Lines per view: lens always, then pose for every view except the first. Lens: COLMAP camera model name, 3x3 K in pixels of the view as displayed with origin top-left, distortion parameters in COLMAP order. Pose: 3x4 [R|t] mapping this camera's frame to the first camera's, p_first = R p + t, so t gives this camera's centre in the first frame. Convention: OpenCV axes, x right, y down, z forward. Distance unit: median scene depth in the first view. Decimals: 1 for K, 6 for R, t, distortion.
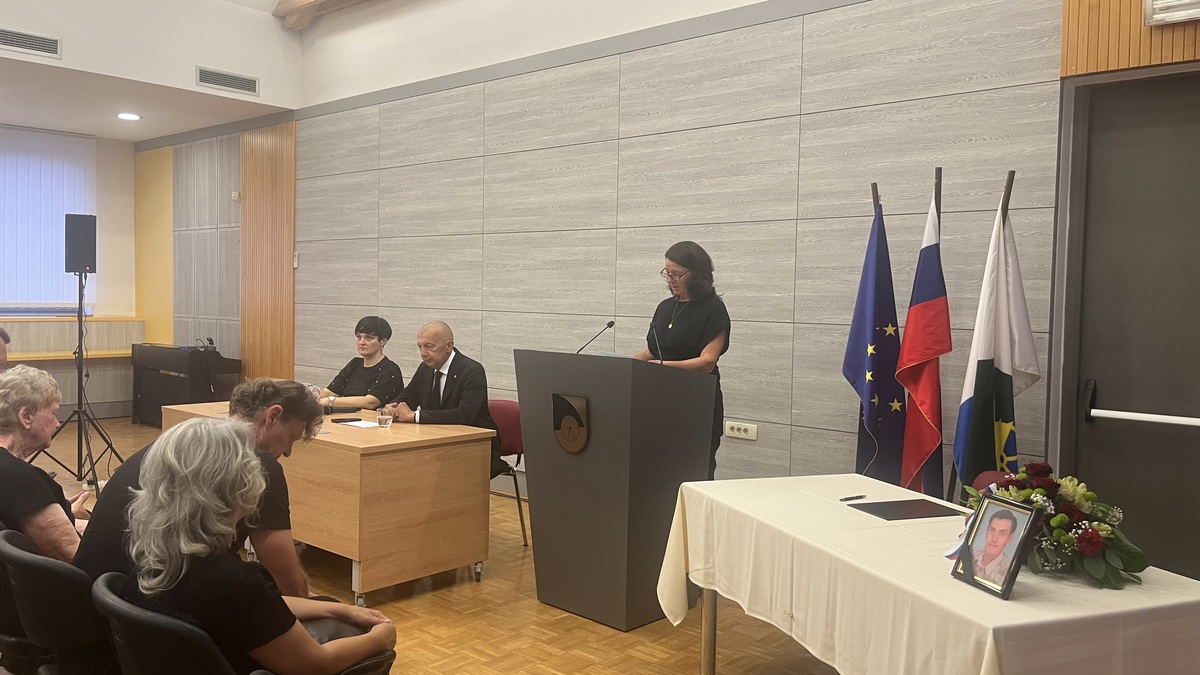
lens RADIAL K [[908.1, 0, 604.2], [0, 908.1, 334.8], [0, 0, 1]] dist [0.055568, -0.063118]
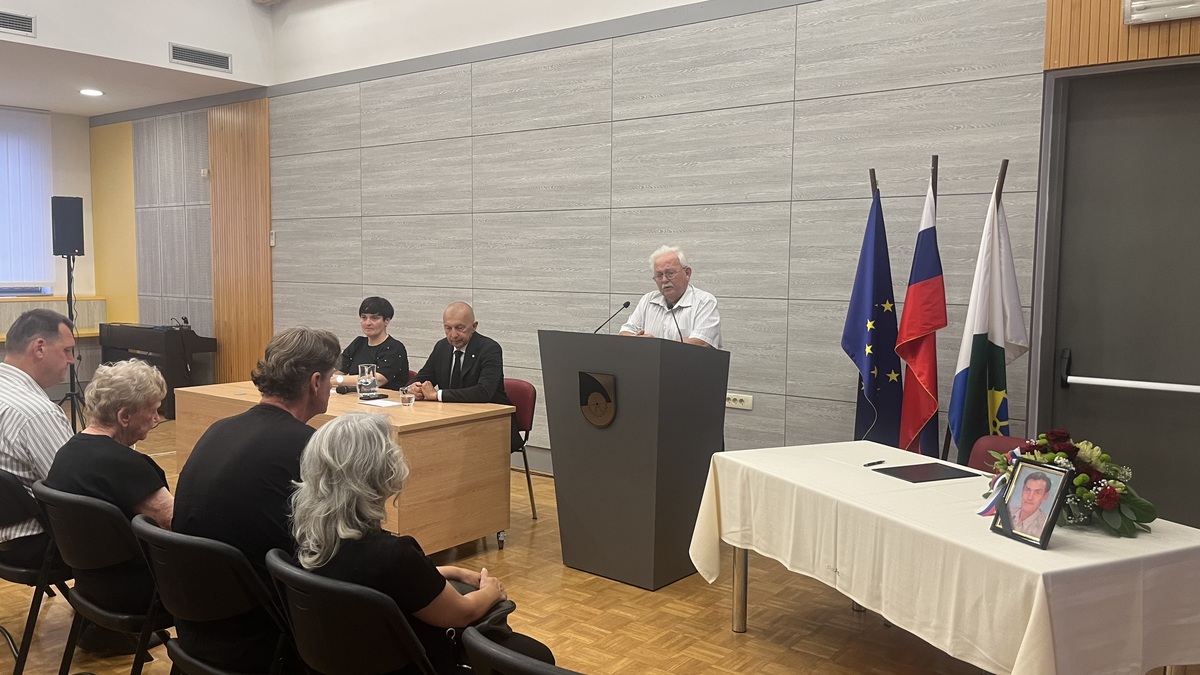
lens RADIAL K [[908.1, 0, 596.6], [0, 908.1, 338.5], [0, 0, 1]] dist [0.055568, -0.063118]
pose [[0.997780, -0.016124, 0.064615, -0.086668], [0.013518, 0.999085, 0.040580, -0.013836], [-0.065210, -0.039616, 0.997085, -0.046163]]
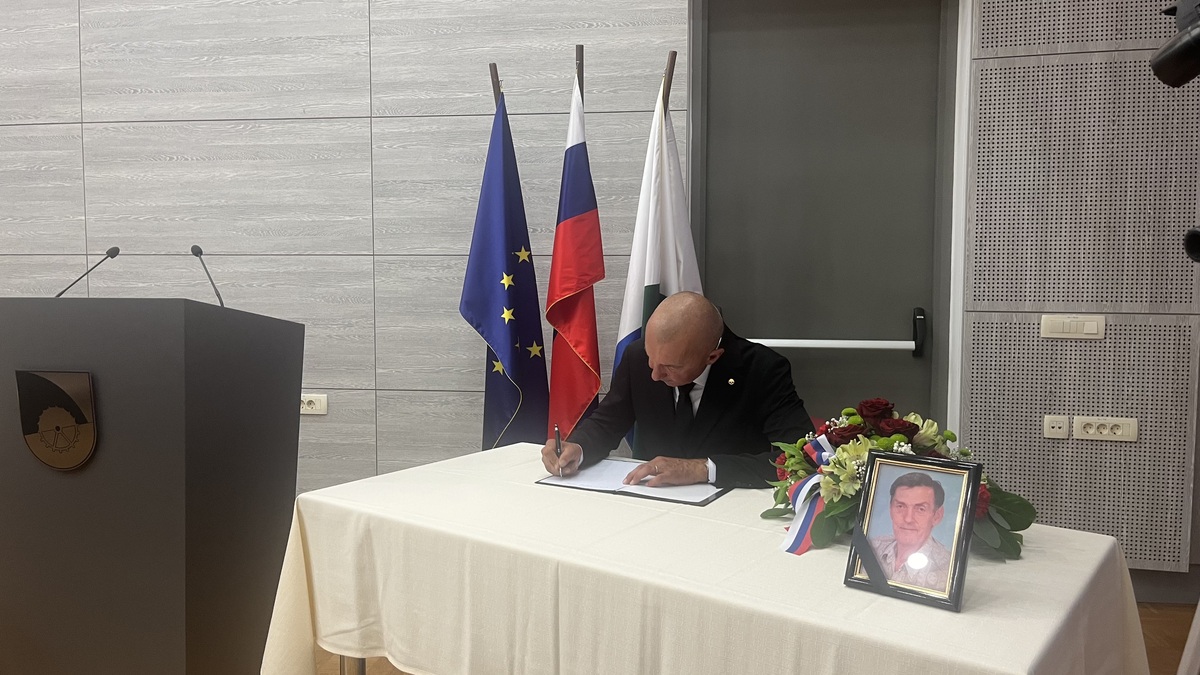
lens RADIAL K [[908.1, 0, 601.1], [0, 908.1, 329.7], [0, 0, 1]] dist [0.055568, -0.063118]
pose [[0.838052, -0.056742, 0.542631, -0.050320], [0.038592, 0.998251, 0.044783, 0.022995], [-0.544223, -0.016589, 0.838776, 0.267788]]
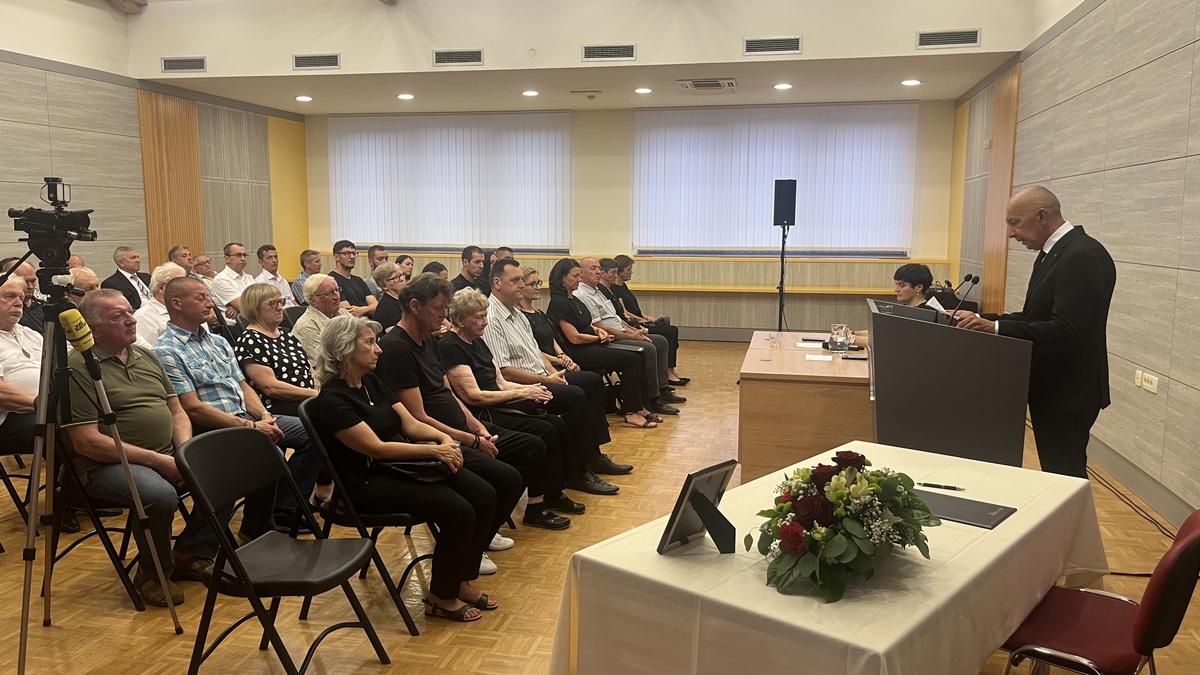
lens RADIAL K [[908.1, 0, 598.9], [0, 908.1, 339.3], [0, 0, 1]] dist [0.055568, -0.063118]
pose [[0.489984, 0.091779, -0.866886, 0.564056], [-0.032313, 0.995671, 0.087149, -0.015442], [0.871132, -0.014690, 0.490829, 0.200233]]
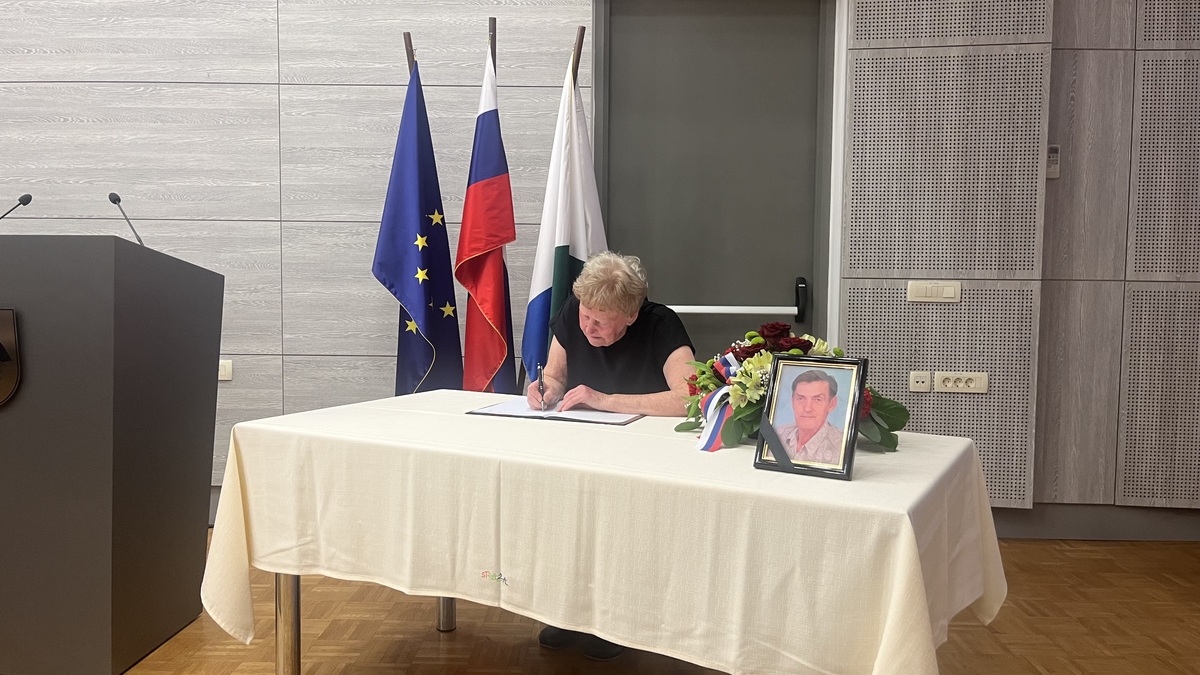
lens RADIAL K [[908.1, 0, 598.3], [0, 908.1, 331.9], [0, 0, 1]] dist [0.055568, -0.063118]
pose [[0.761811, -0.053695, 0.645570, -0.092329], [0.031959, 0.998461, 0.045334, 0.055501], [-0.647011, -0.013904, 0.762354, 0.249281]]
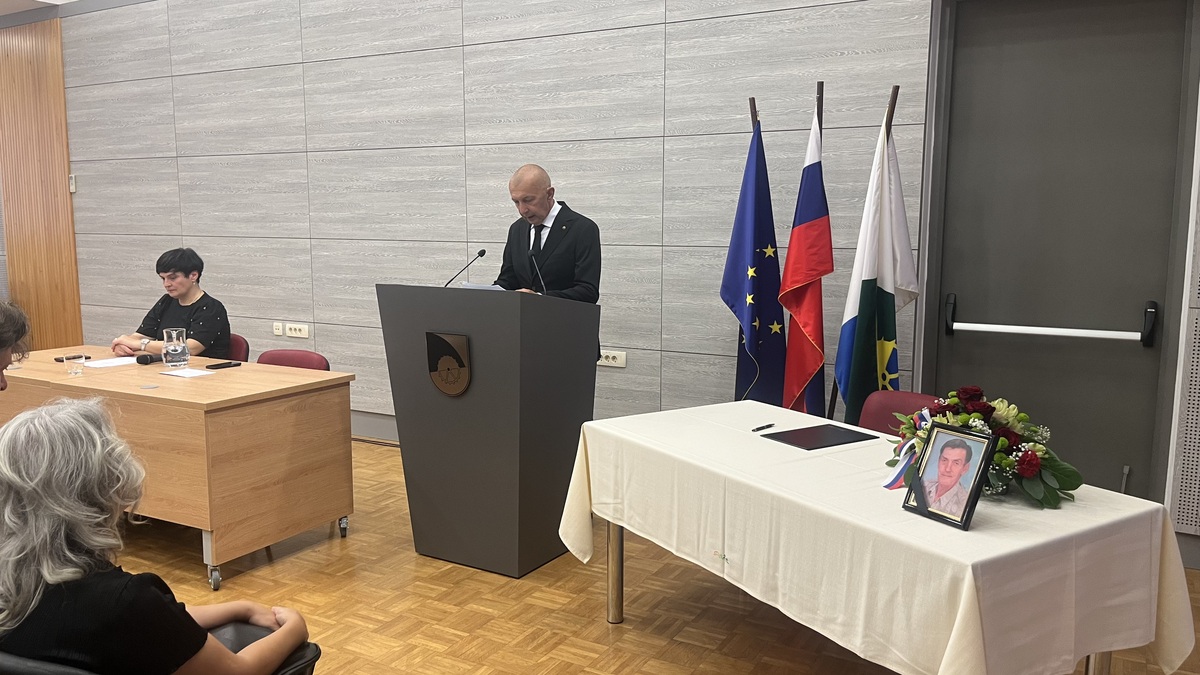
lens RADIAL K [[908.1, 0, 600.0], [0, 908.1, 344.7], [0, 0, 1]] dist [0.055568, -0.063118]
pose [[0.977835, -0.046867, 0.204066, -0.060693], [0.026525, 0.994502, 0.101304, -0.008264], [-0.207692, -0.093646, 0.973701, 0.065490]]
